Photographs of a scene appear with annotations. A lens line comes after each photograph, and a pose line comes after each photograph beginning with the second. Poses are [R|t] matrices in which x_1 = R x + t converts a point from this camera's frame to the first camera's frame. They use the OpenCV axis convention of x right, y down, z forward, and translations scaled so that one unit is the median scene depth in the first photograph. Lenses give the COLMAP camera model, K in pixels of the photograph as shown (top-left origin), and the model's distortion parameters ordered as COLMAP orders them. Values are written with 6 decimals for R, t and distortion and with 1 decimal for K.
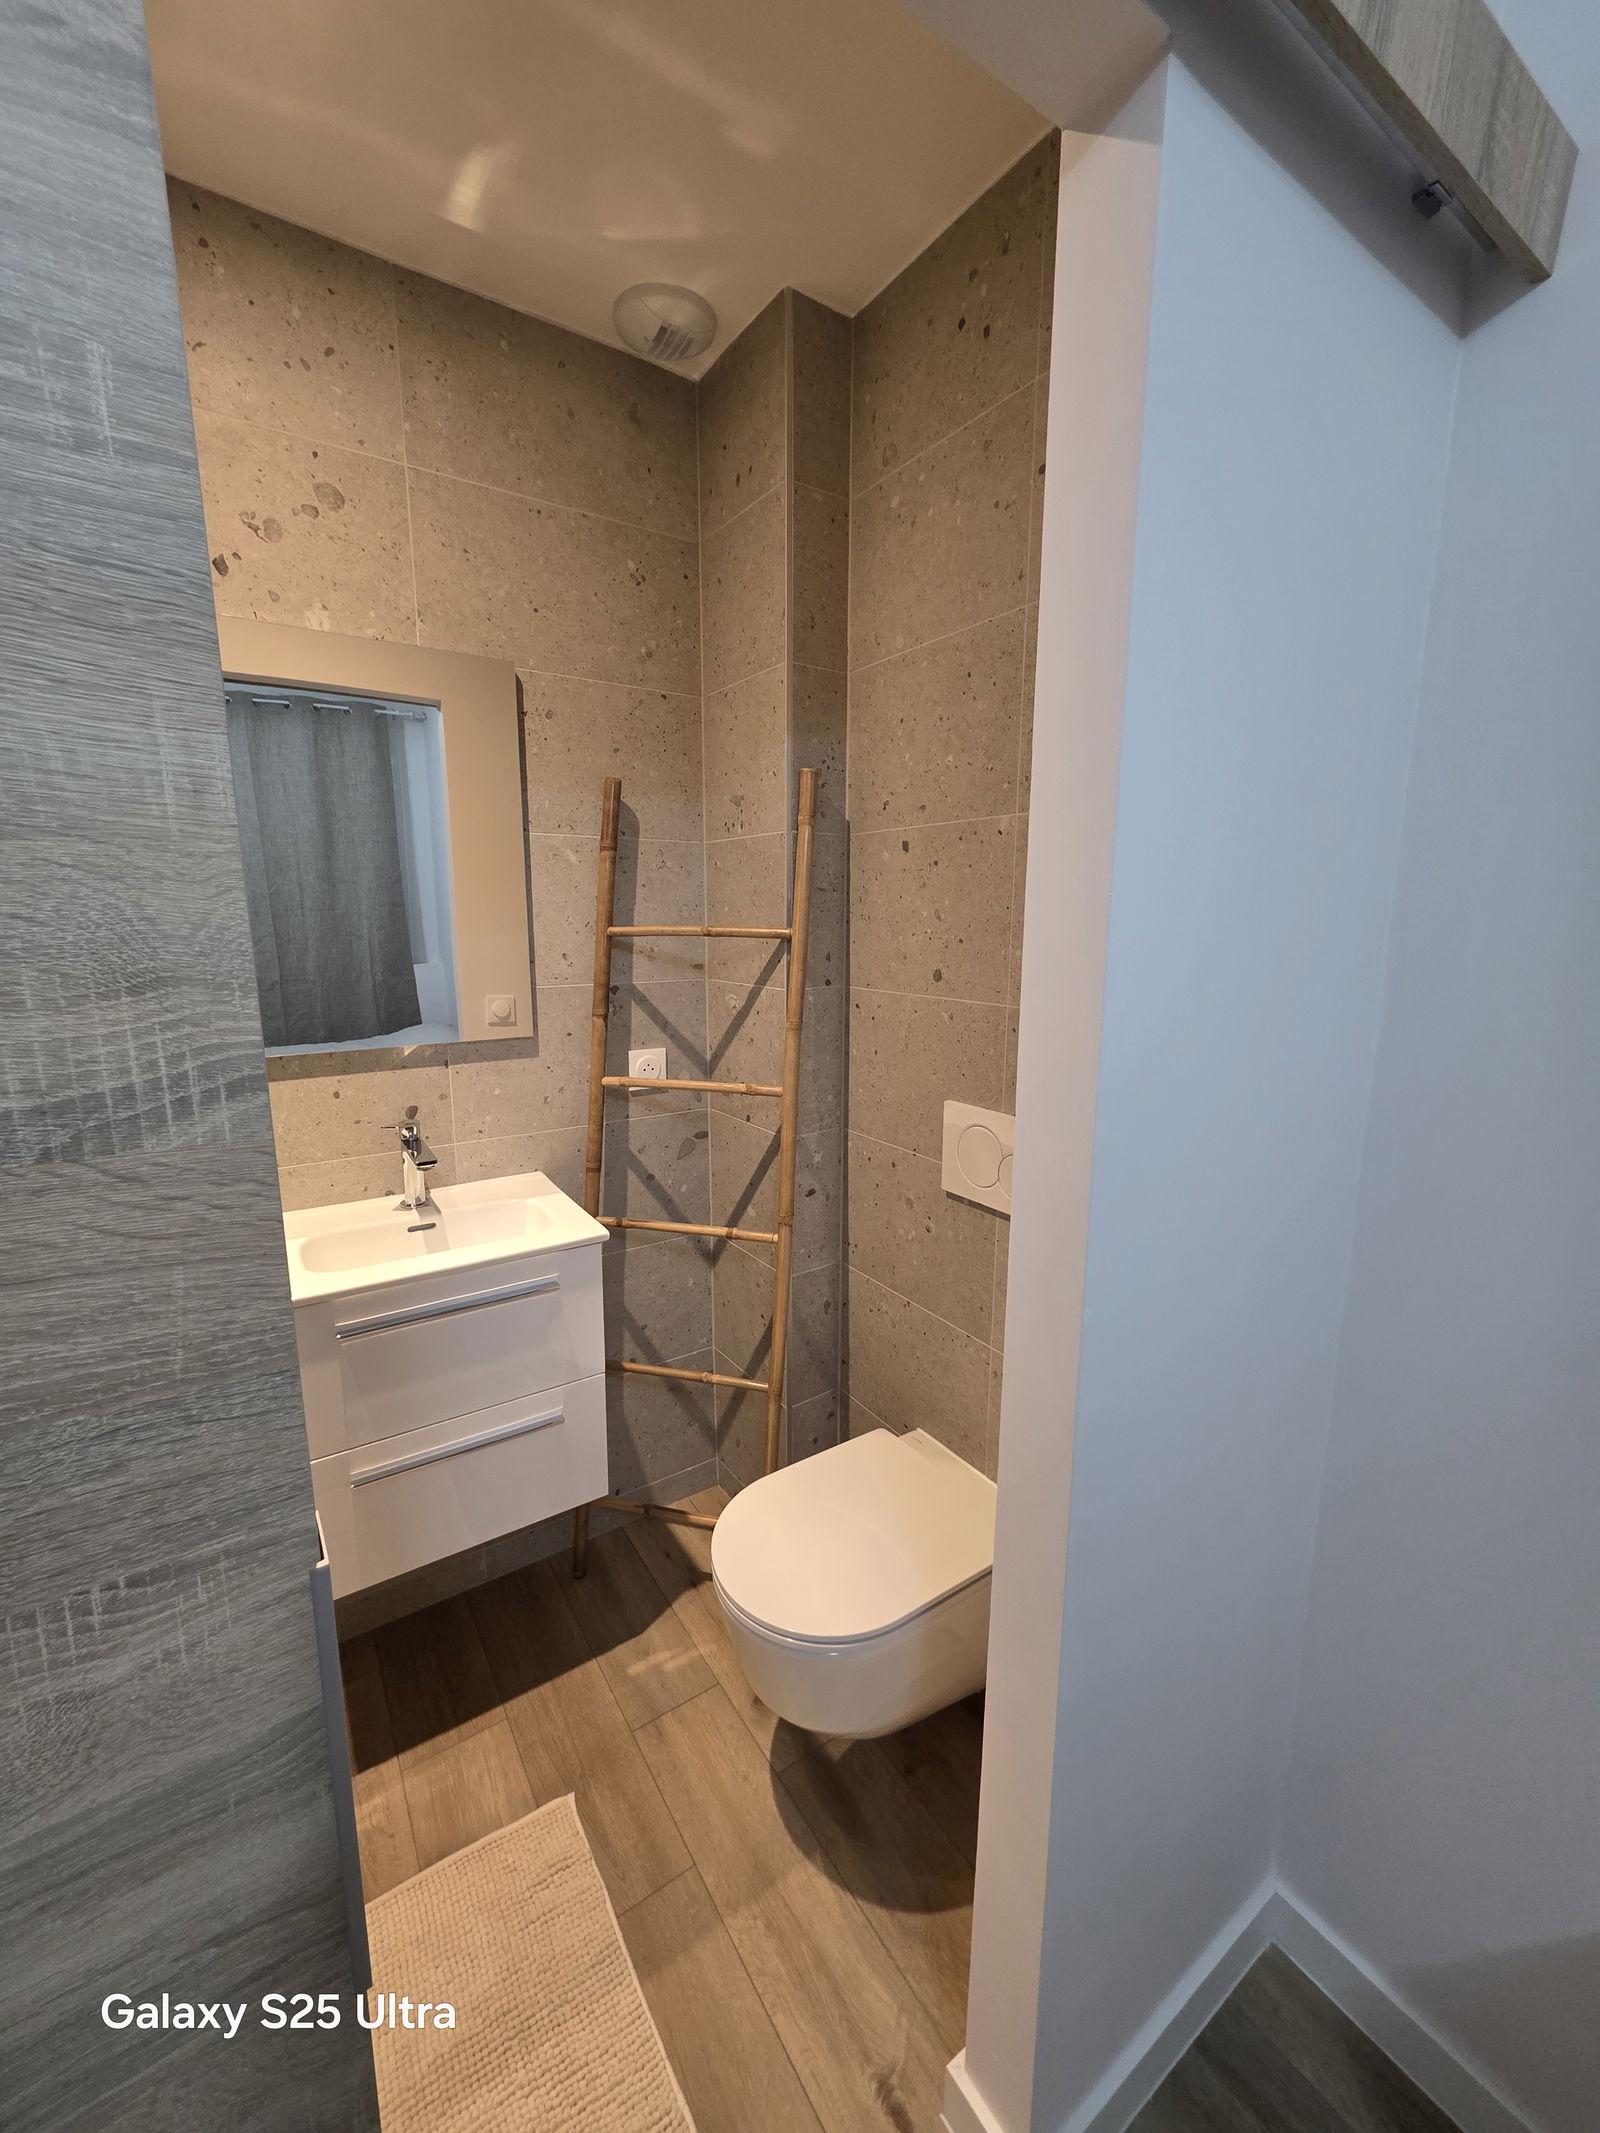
lens RADIAL K [[846.2, 0, 793.6], [0, 846.2, 1068.8], [0, 0, 1]] dist [0.003481, 0.000054]
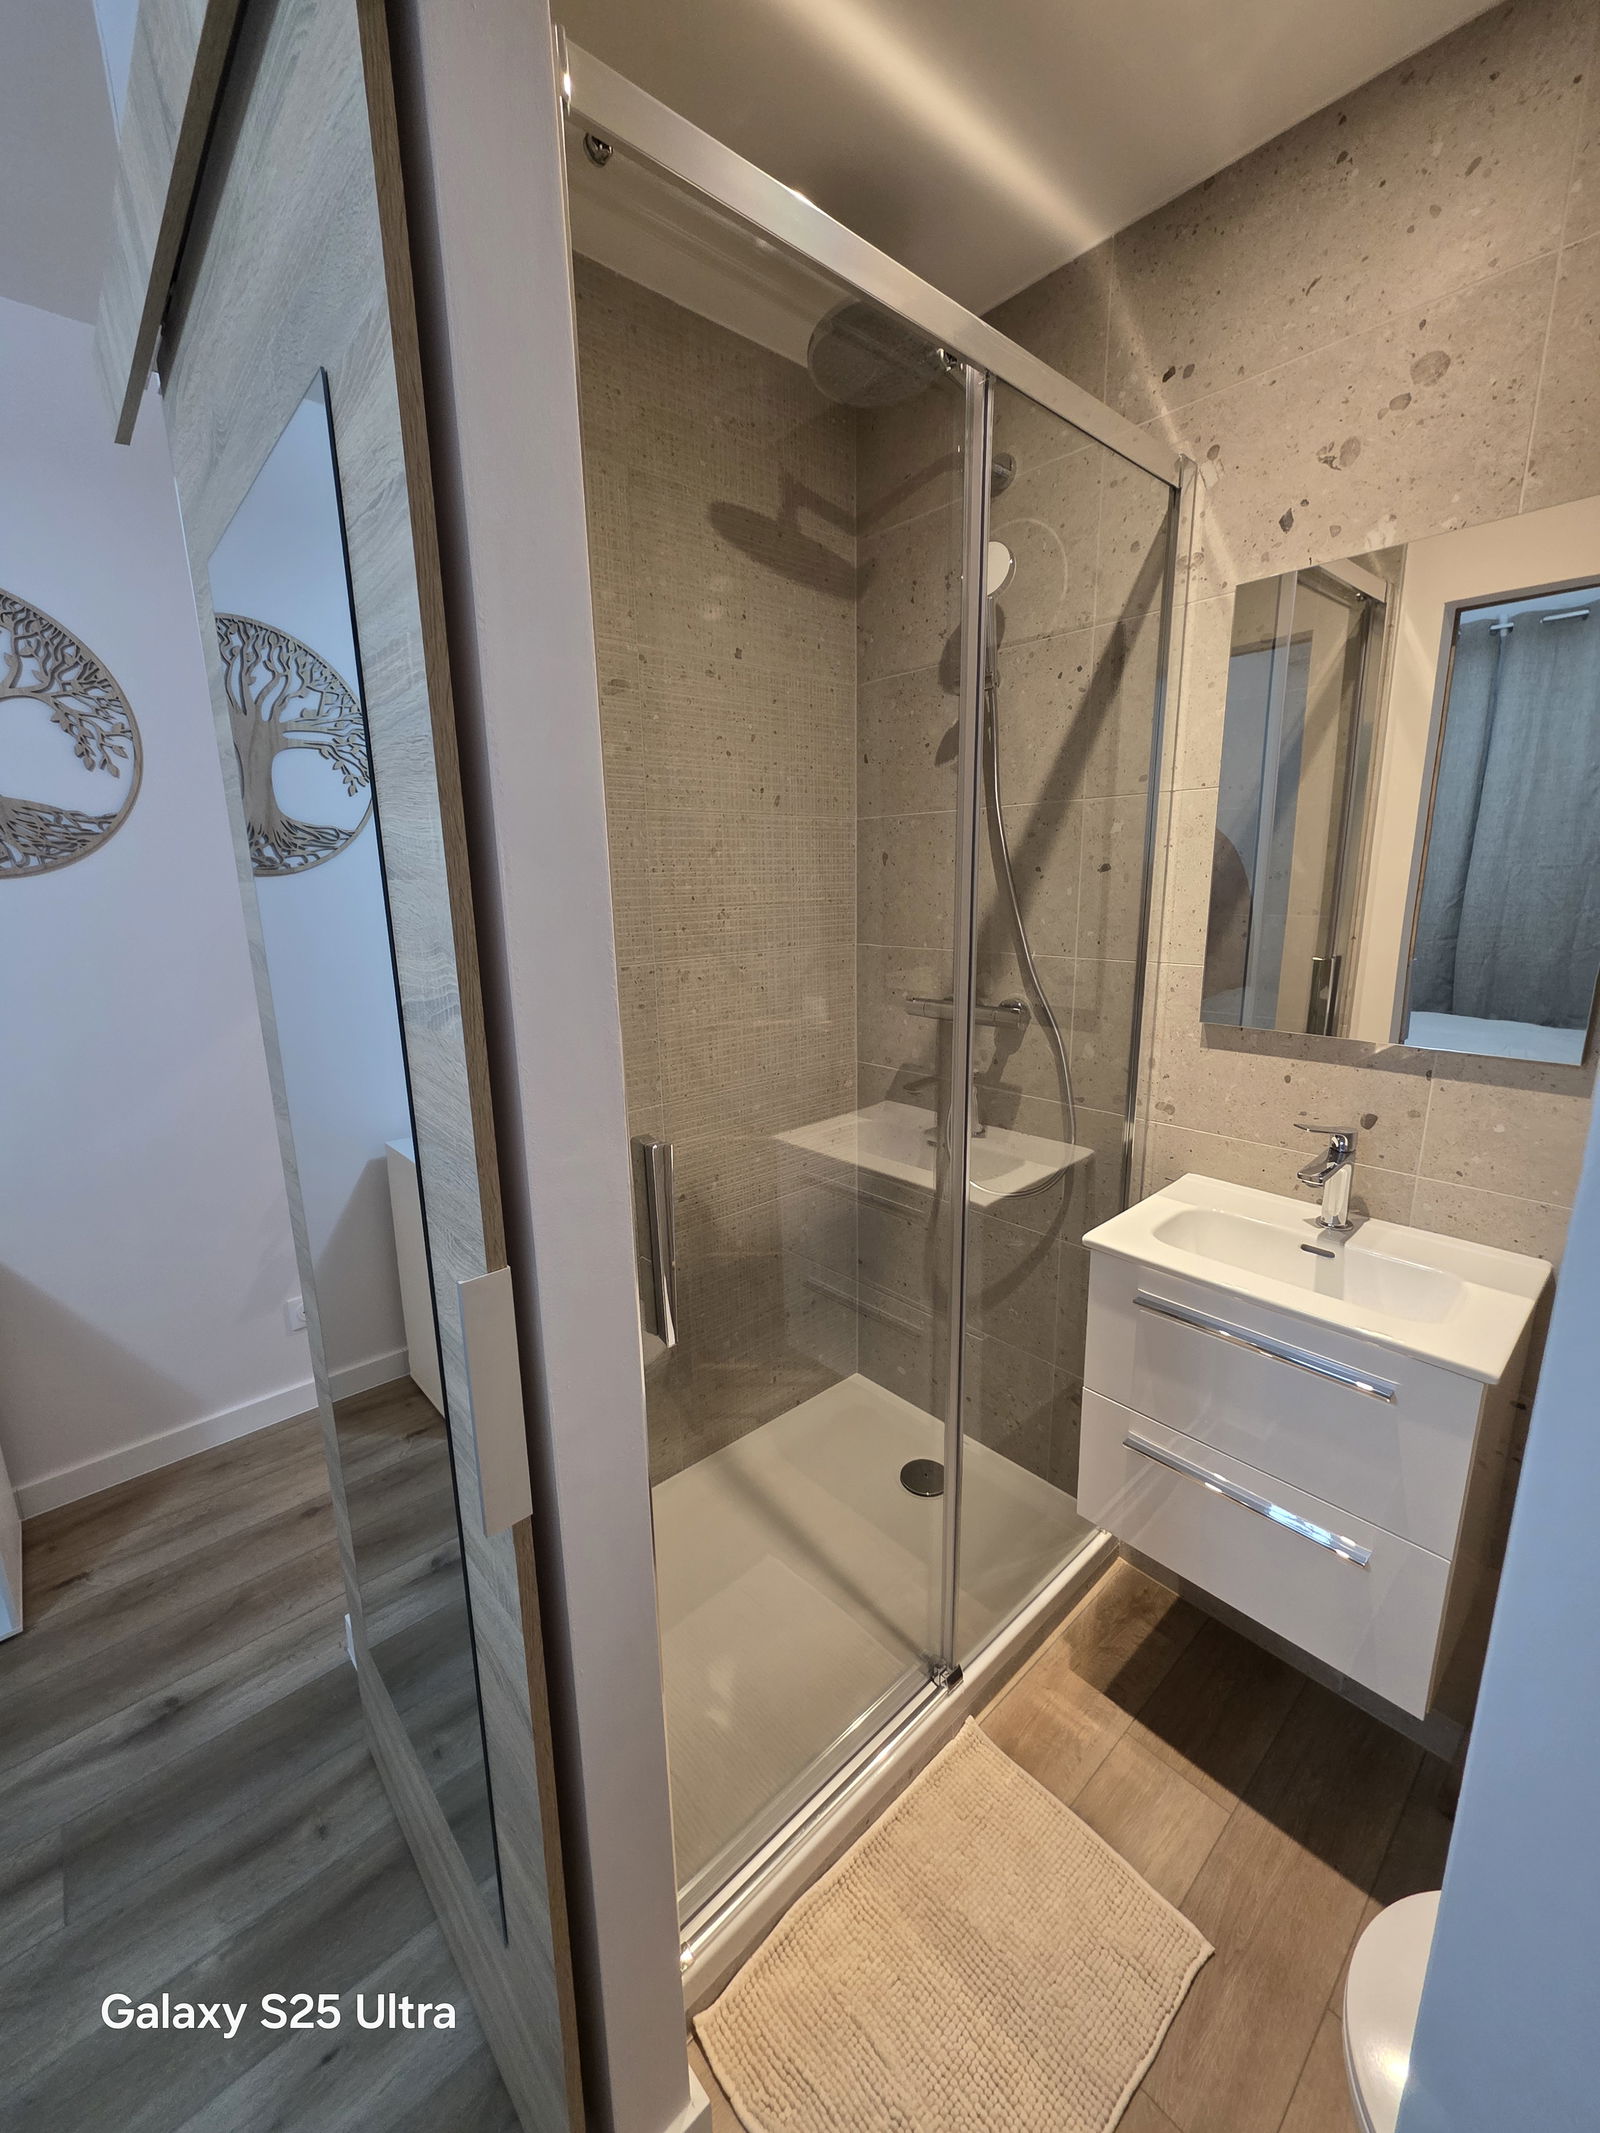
lens RADIAL K [[846.2, 0, 793.6], [0, 846.2, 1068.8], [0, 0, 1]] dist [0.003481, 0.000054]
pose [[0.140858, 0.217023, -0.965950, 0.276137], [-0.161860, 0.967598, 0.193790, -0.071930], [0.976709, 0.129052, 0.171422, 0.312693]]
